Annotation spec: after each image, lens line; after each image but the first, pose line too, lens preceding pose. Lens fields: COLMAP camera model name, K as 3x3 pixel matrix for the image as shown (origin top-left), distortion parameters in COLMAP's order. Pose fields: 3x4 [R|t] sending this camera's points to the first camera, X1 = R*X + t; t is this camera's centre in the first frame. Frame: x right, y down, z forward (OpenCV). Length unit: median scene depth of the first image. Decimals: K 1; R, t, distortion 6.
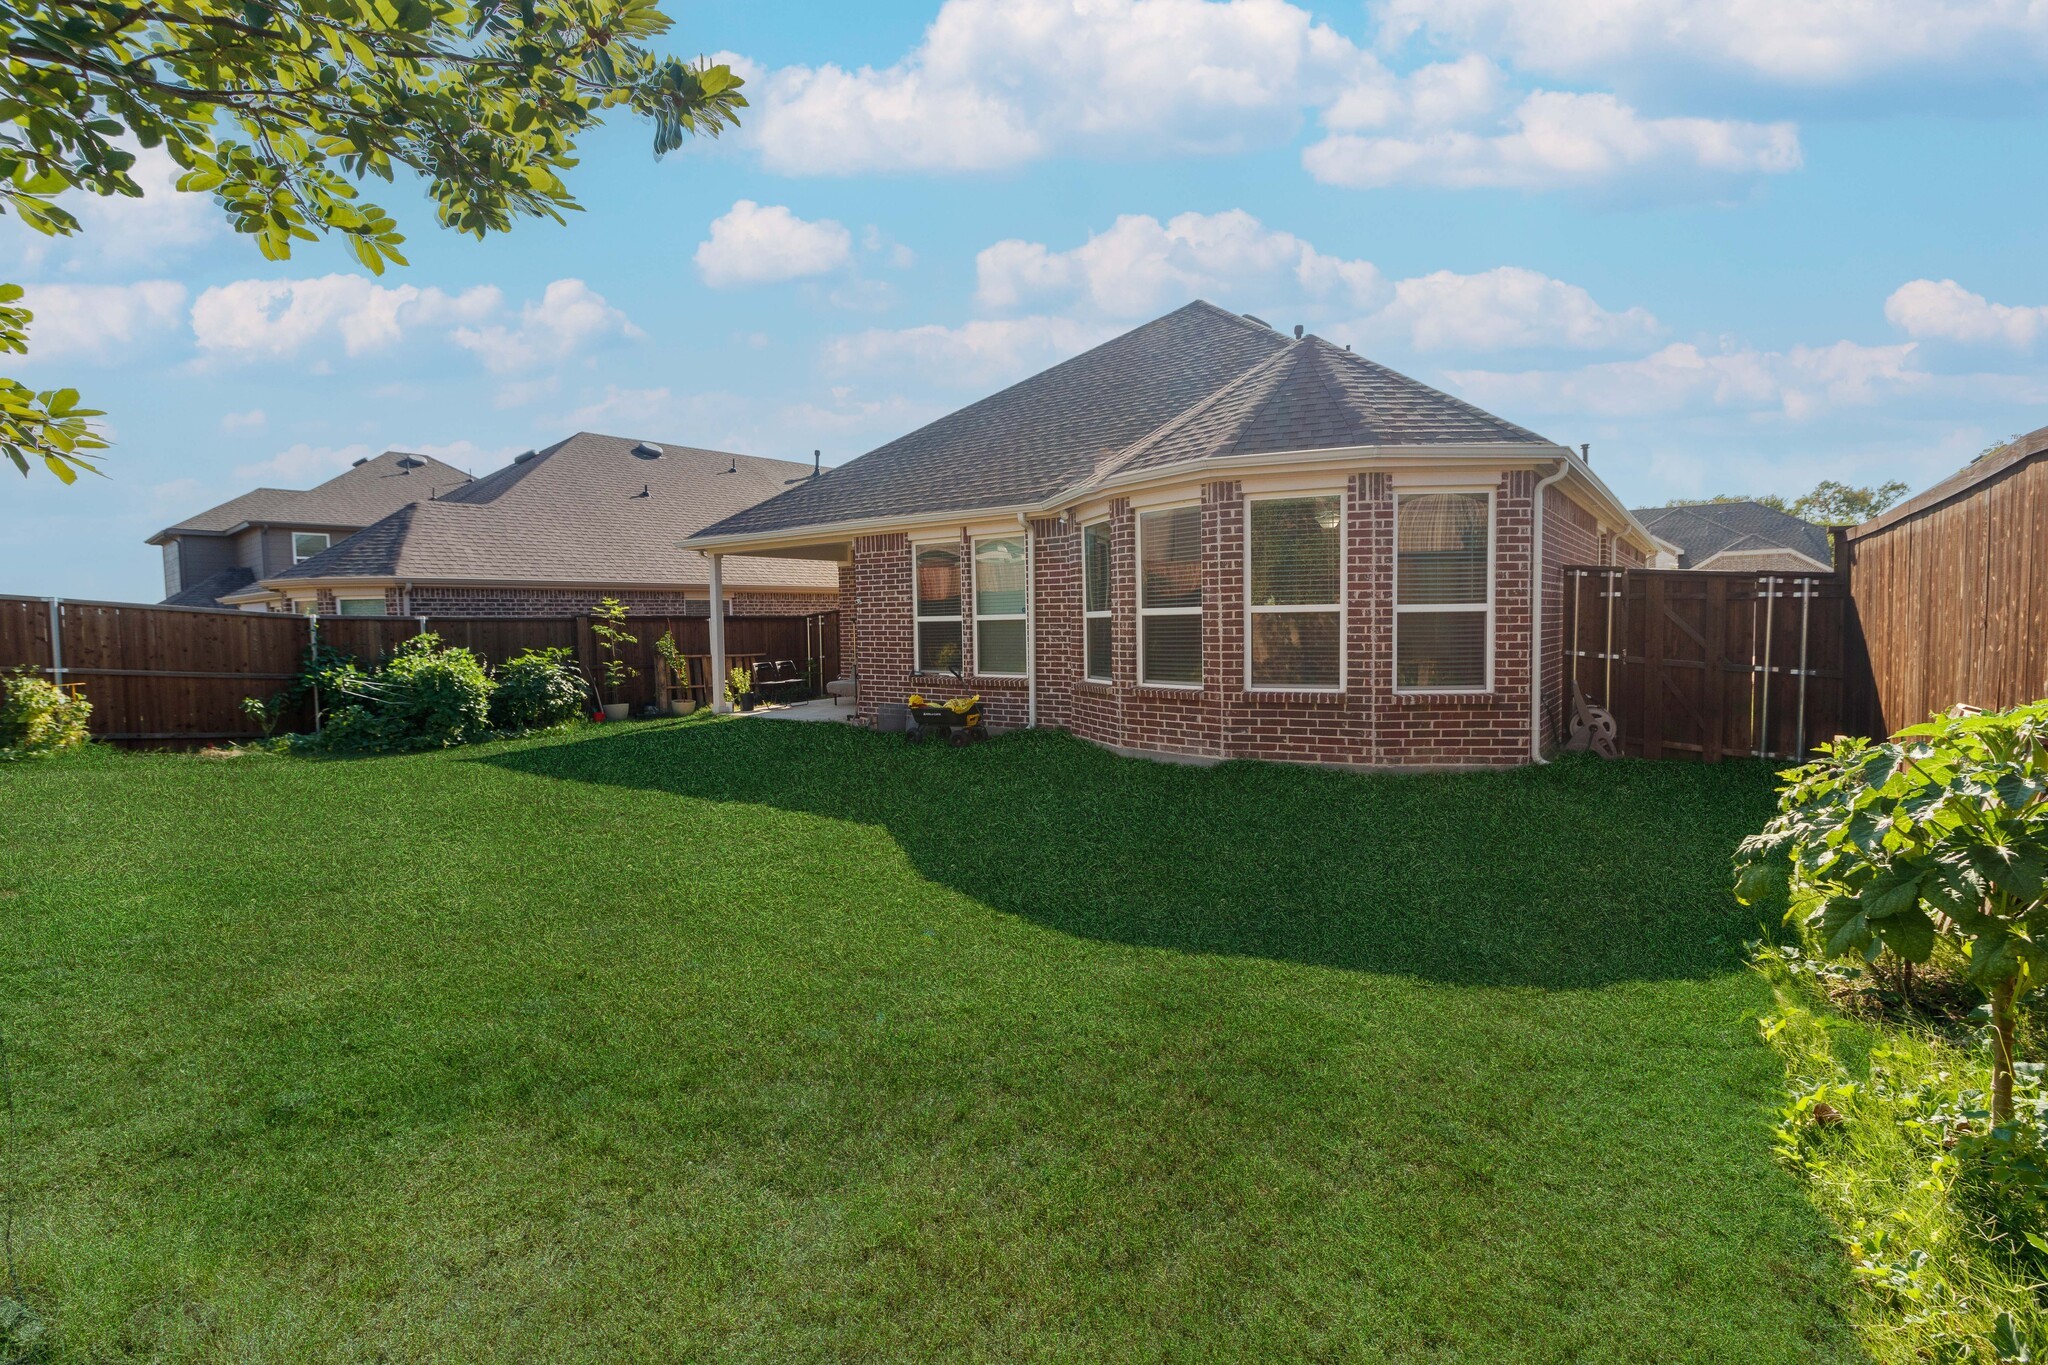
lens RADIAL K [[932.7, 0, 1020.0], [0, 932.7, 674.5], [0, 0, 1]] dist [0.022473, 0.001441]
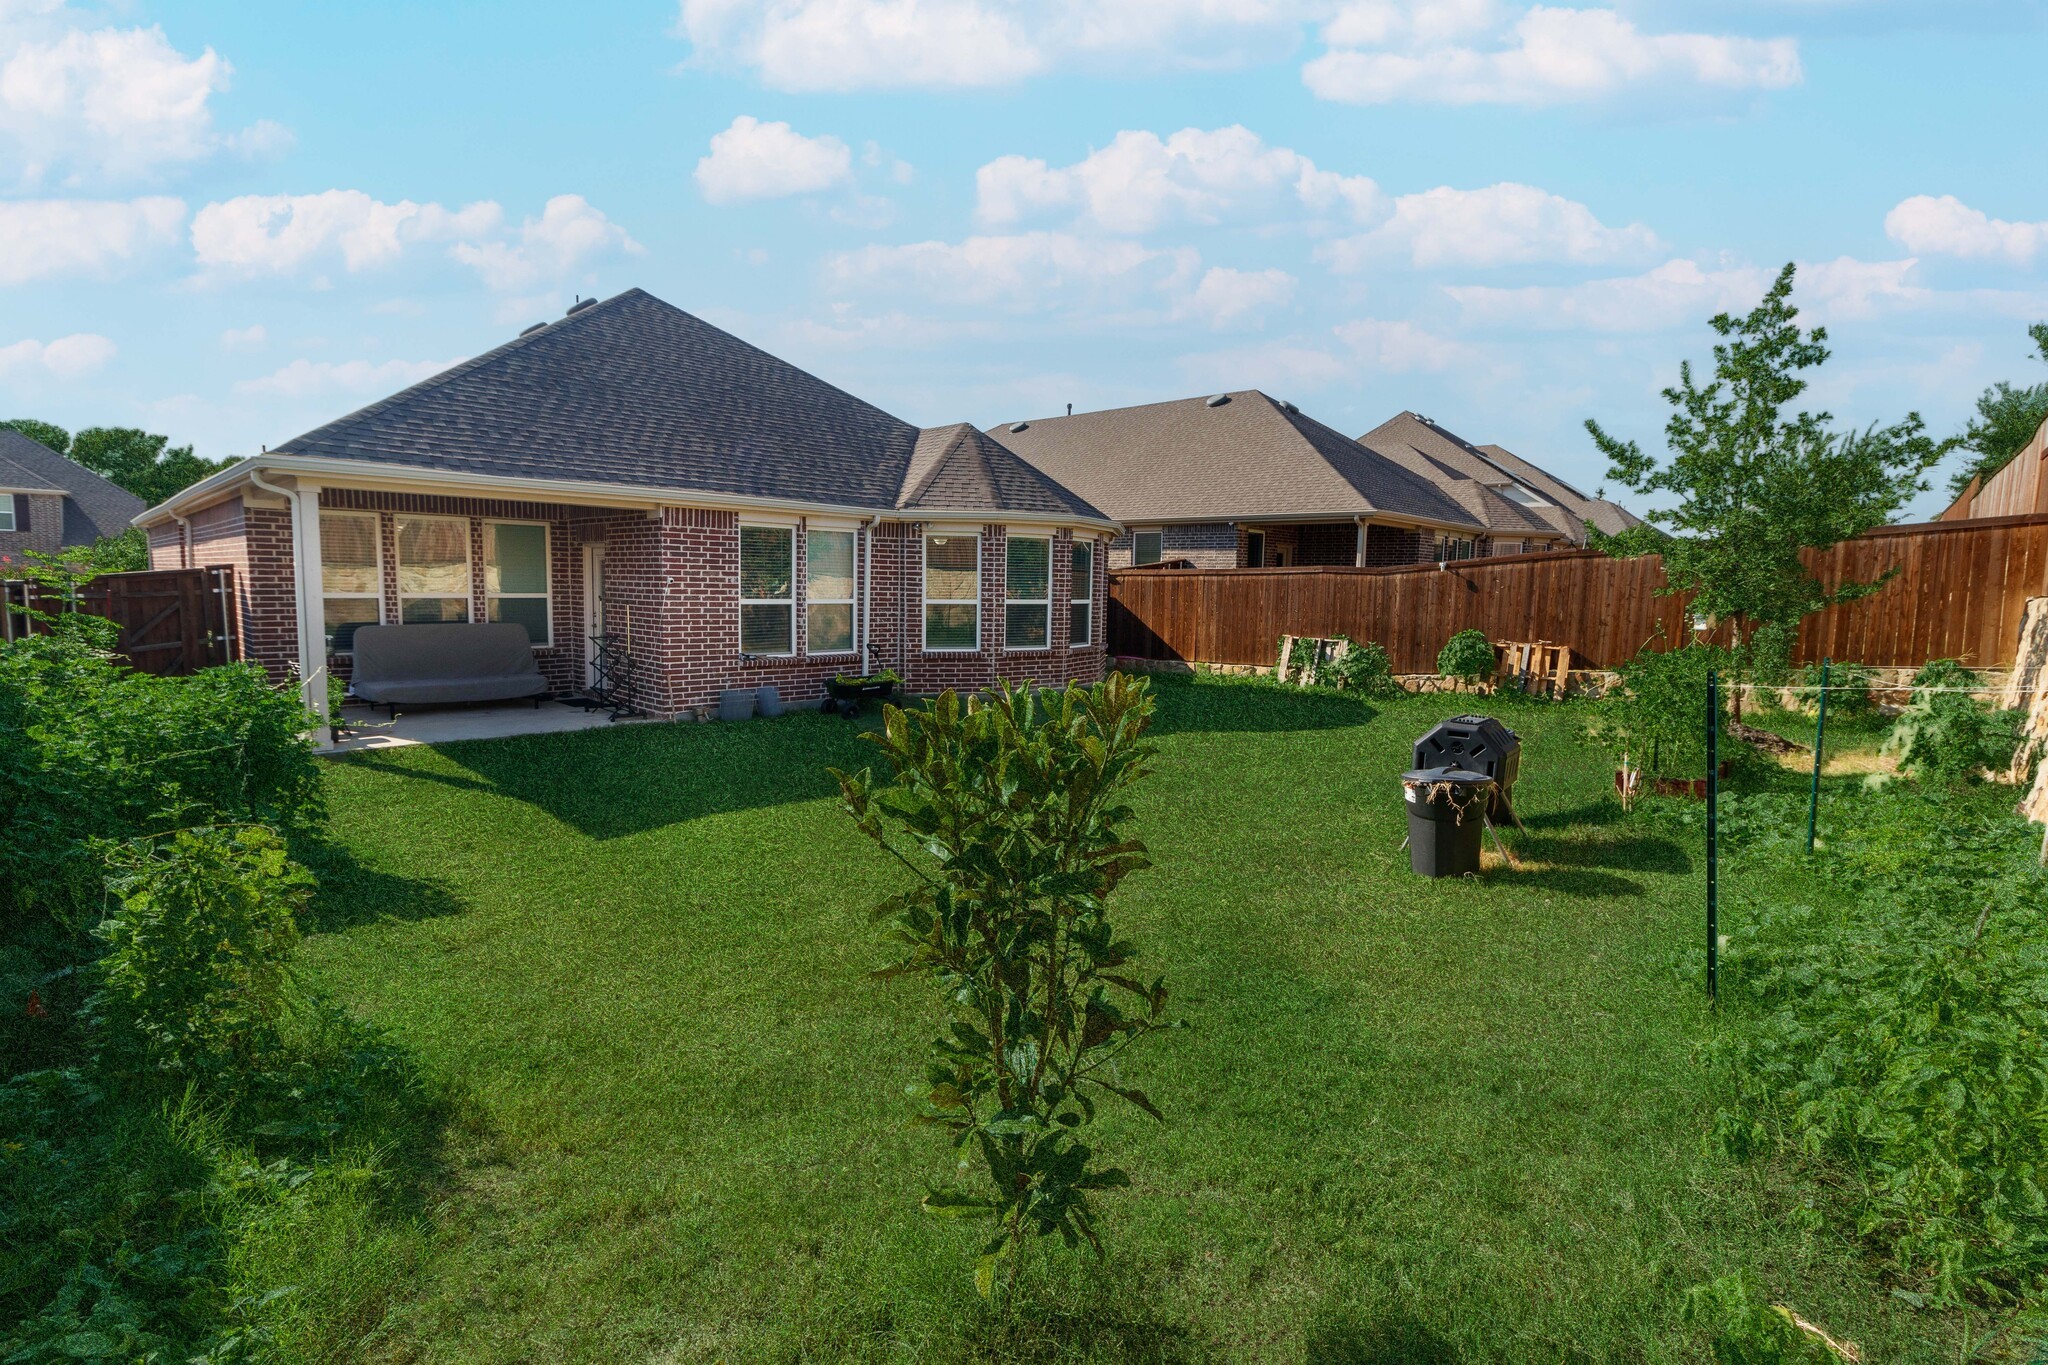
lens RADIAL K [[932.7, 0, 1020.0], [0, 932.7, 674.5], [0, 0, 1]] dist [0.022473, 0.001441]
pose [[0.093524, -0.059745, 0.993823, -1.171180], [0.048930, 0.997268, 0.055347, -0.025104], [-0.994414, 0.043451, 0.096192, 0.682190]]
